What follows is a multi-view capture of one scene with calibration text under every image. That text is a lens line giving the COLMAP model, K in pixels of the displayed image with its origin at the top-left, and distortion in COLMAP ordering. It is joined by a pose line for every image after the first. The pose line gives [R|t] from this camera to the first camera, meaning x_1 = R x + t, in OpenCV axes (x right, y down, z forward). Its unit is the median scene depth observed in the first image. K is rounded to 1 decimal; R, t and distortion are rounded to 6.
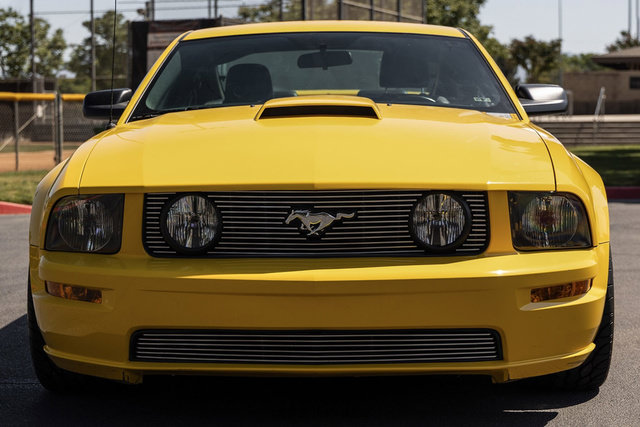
lens RADIAL K [[1270.5, 0, 320.0], [0, 1270.5, 213.5], [0, 0, 1]] dist [0.021770, 0.020714]
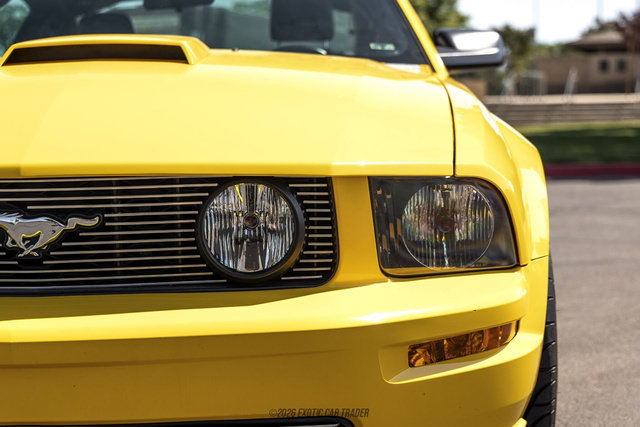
lens RADIAL K [[1205.0, 0, 320.0], [0, 1205.0, 213.5], [0, 0, 1]] dist [-0.040323, 0.019017]
pose [[0.999919, -0.008383, 0.009599, 0.117090], [0.008211, 0.999808, 0.017809, -0.010614], [-0.009746, -0.017729, 0.999795, 0.438097]]
